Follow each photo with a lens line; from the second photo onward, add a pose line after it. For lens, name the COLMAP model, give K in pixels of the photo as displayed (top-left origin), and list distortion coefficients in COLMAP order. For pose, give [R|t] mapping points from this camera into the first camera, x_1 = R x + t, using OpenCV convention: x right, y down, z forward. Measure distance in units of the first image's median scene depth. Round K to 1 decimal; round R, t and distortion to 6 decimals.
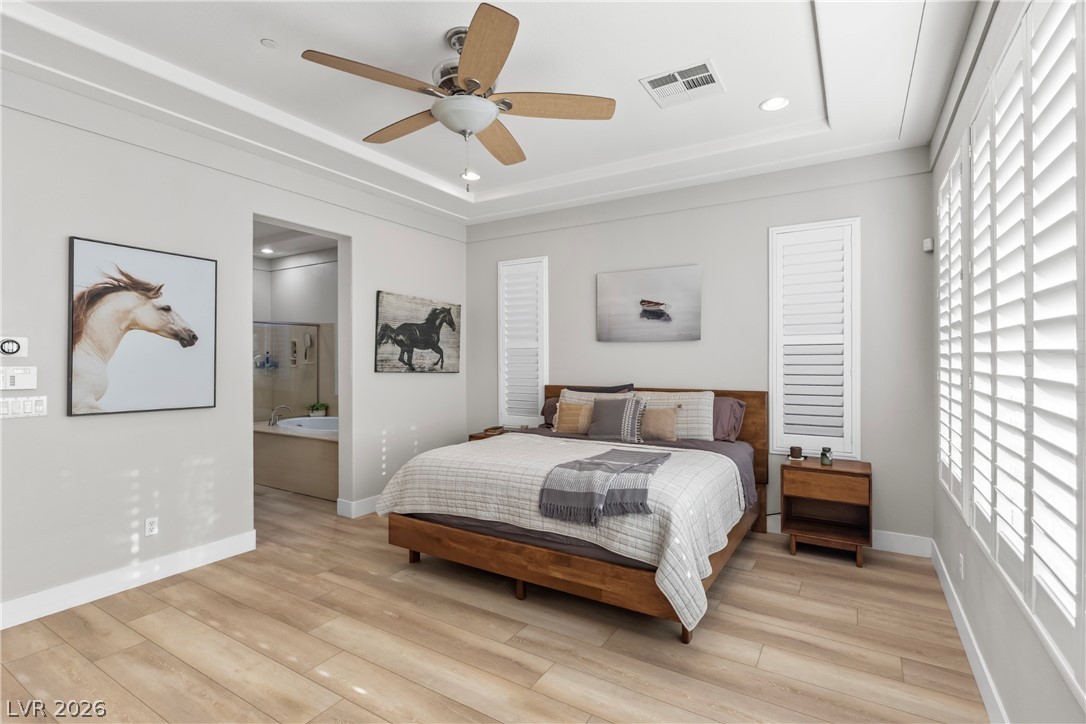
lens RADIAL K [[513.3, 0, 543.0], [0, 513.3, 362.0], [0, 0, 1]] dist [0.001986, 0.000908]
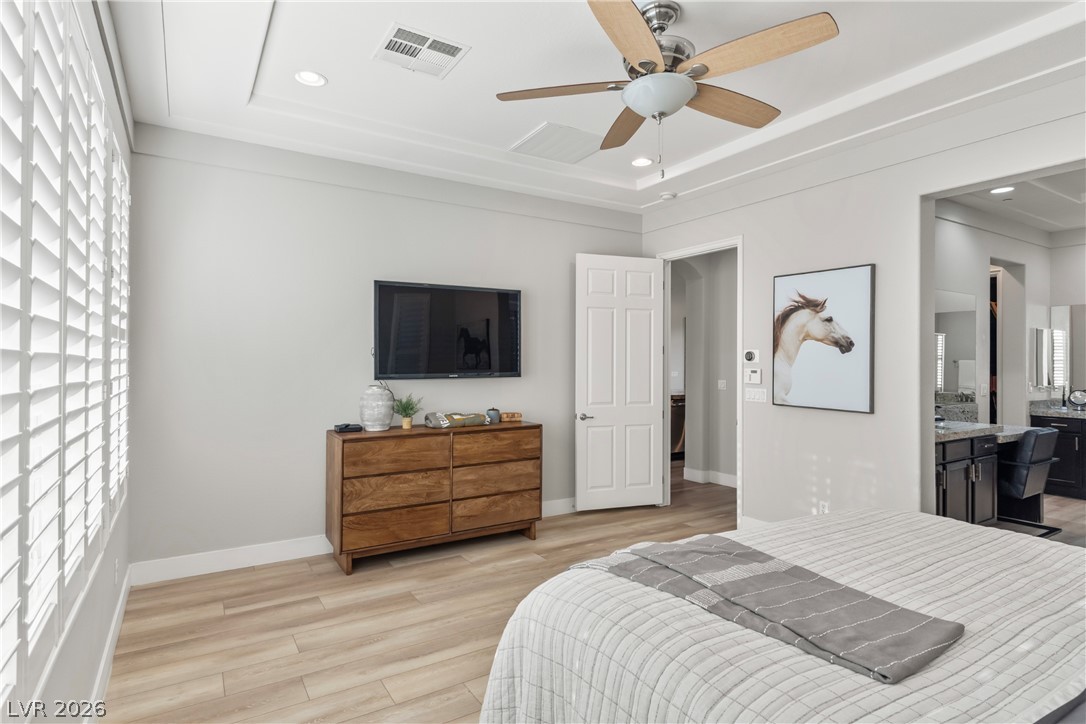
lens RADIAL K [[554.2, 0, 544.5], [0, 554.2, 360.2], [0, 0, 1]] dist [-0.003254, 0.000186]
pose [[-0.440250, -0.002052, -0.897873, 0.660442], [-0.011389, 0.999930, 0.003300, -0.011294], [0.897803, 0.011679, -0.440242, 1.001791]]
